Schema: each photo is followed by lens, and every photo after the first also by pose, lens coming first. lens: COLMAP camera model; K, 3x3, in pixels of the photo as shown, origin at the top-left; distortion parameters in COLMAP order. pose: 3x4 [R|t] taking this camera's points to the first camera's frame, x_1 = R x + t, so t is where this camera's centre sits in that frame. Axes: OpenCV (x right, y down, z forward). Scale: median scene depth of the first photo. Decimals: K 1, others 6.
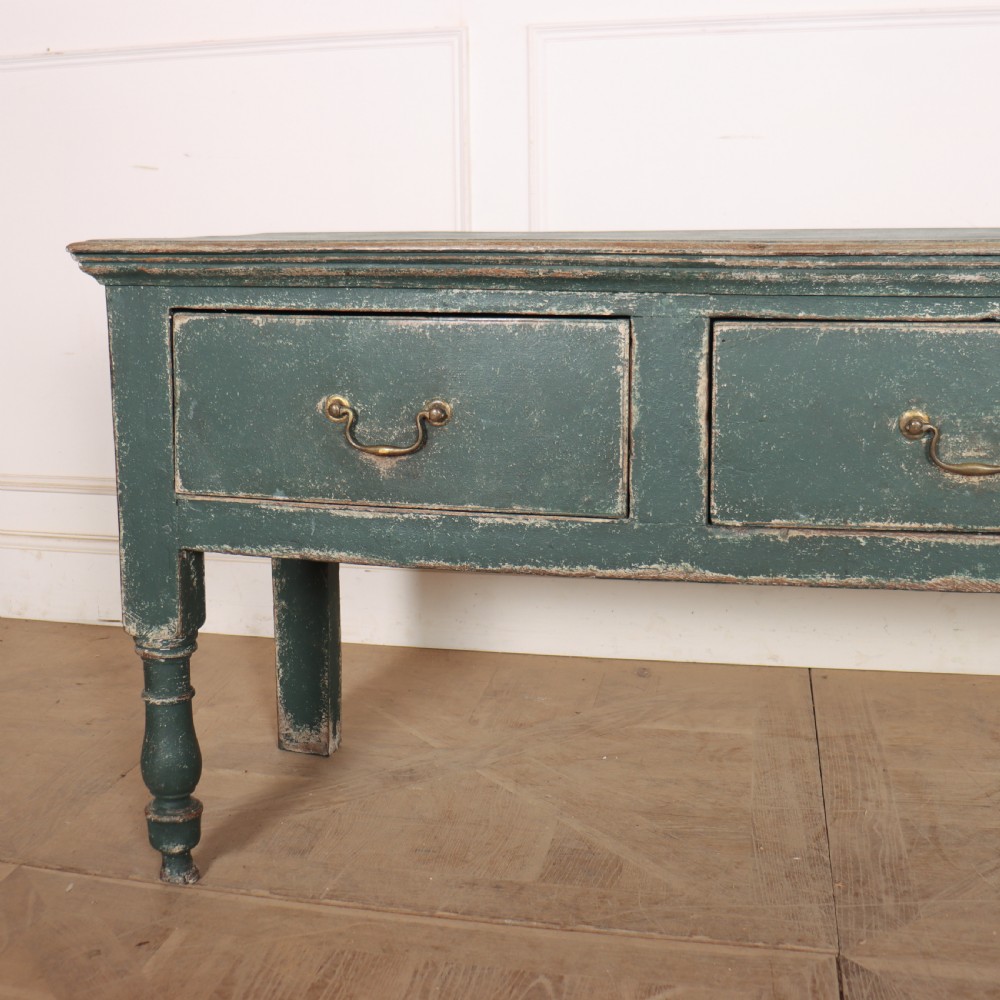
lens RADIAL K [[1348.5, 0, 407.5], [0, 1348.5, 436.9], [0, 0, 1]] dist [-0.186690, 0.180365]
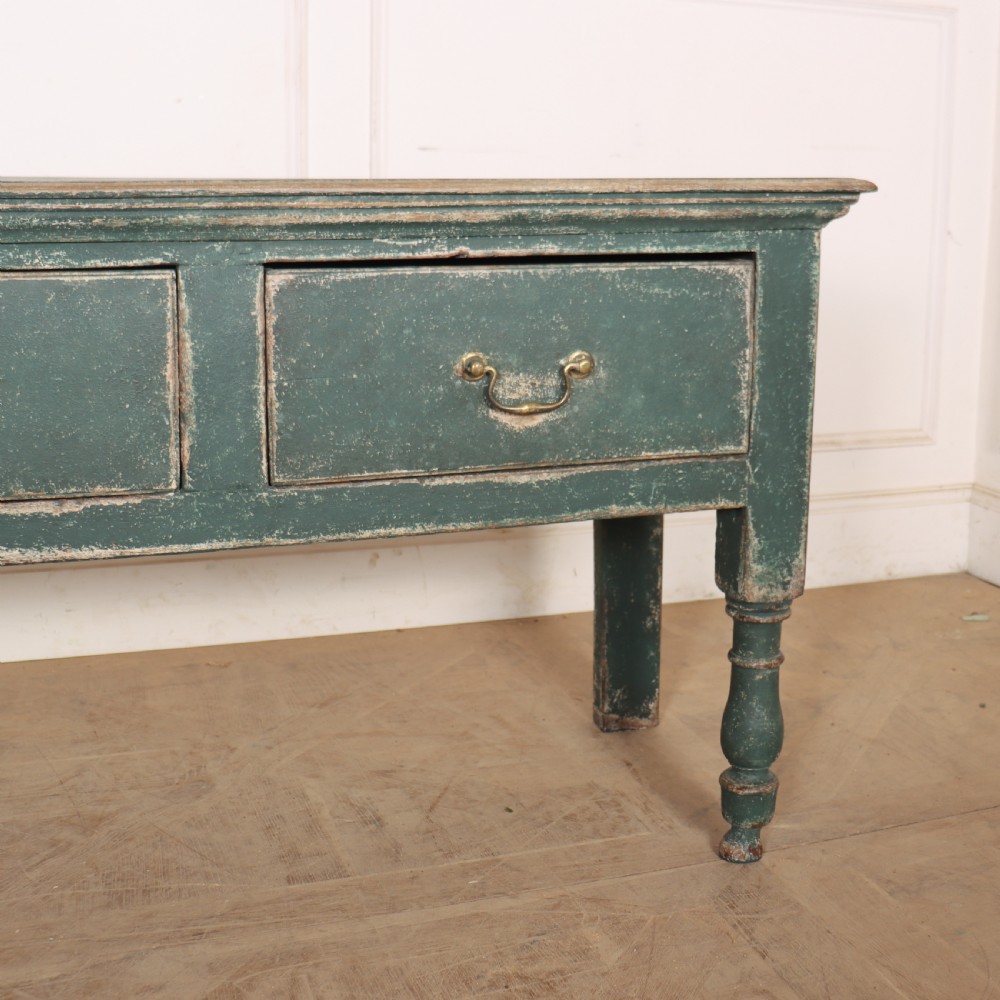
lens RADIAL K [[1418.1, 0, 603.6], [0, 1418.1, 453.1], [0, 0, 1]] dist [-0.185390, 0.174536]
pose [[0.806917, -0.065746, 0.586994, 0.240755], [0.050255, 0.997824, 0.042678, 0.018174], [-0.588523, -0.004938, 0.808465, -0.044687]]
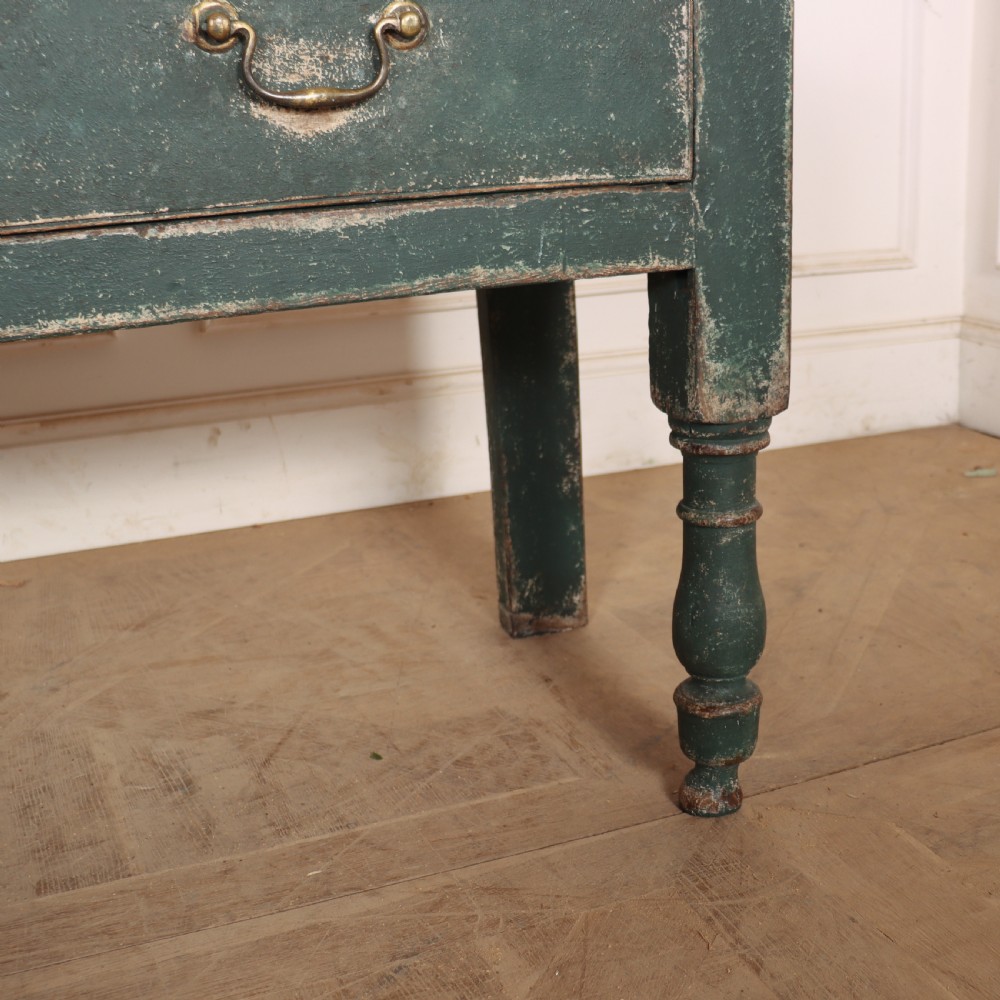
lens RADIAL K [[1390.9, 0, 626.8], [0, 1390.9, 551.7], [0, 0, 1]] dist [-0.177730, 0.150399]
pose [[0.765387, -0.189702, 0.614977, 0.491411], [0.098885, 0.978888, 0.178887, 0.117729], [-0.635929, -0.076106, 0.767986, 0.253095]]
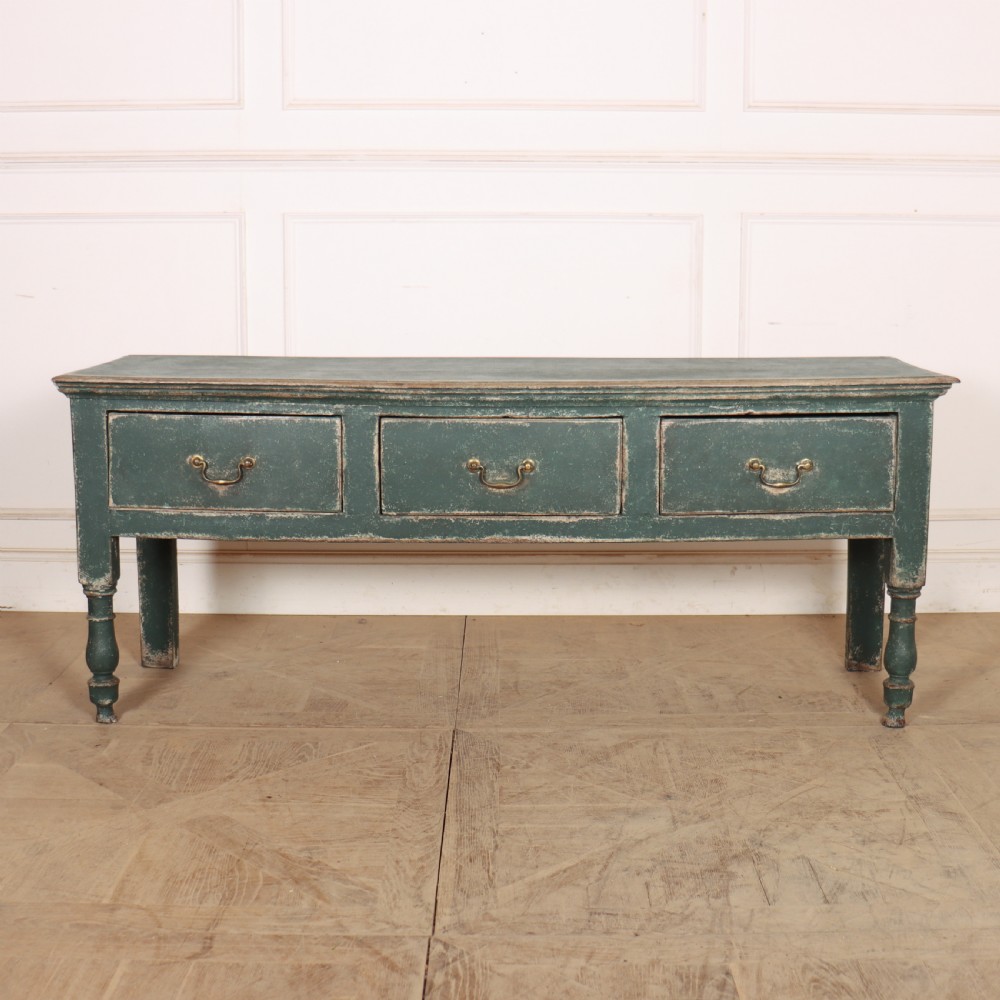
lens RADIAL K [[1472.2, 0, 504.4], [0, 1472.2, 510.9], [0, 0, 1]] dist [-0.179185, 0.134383]
pose [[0.968011, -0.021872, 0.249954, -0.151131], [0.015555, 0.999508, 0.027218, 0.000370], [-0.250427, -0.022459, 0.967875, -1.186130]]
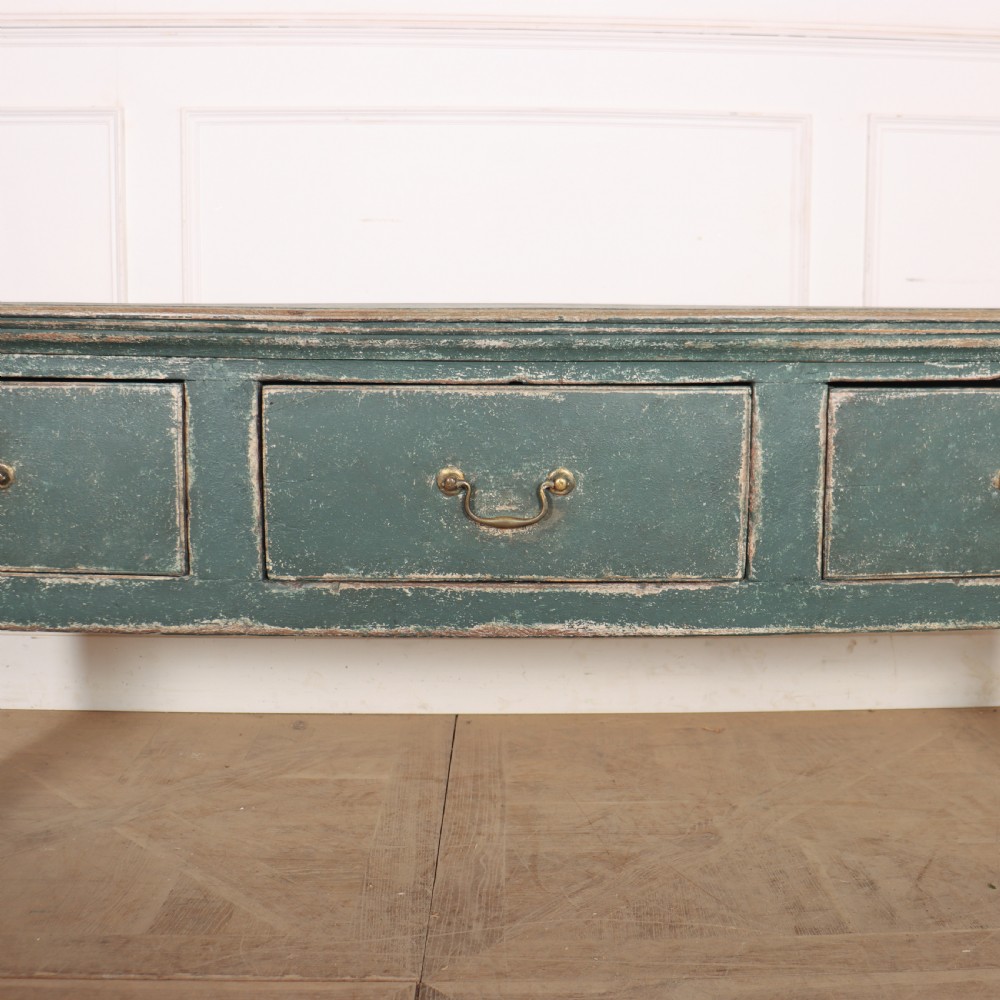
lens RADIAL K [[1248.4, 0, 562.8], [0, 1248.4, 494.8], [0, 0, 1]] dist [-0.182601, 0.169763]
pose [[0.957685, -0.012052, 0.287567, 0.159280], [0.015470, 0.999834, -0.009618, 0.011187], [-0.287403, 0.013660, 0.957712, 0.007945]]
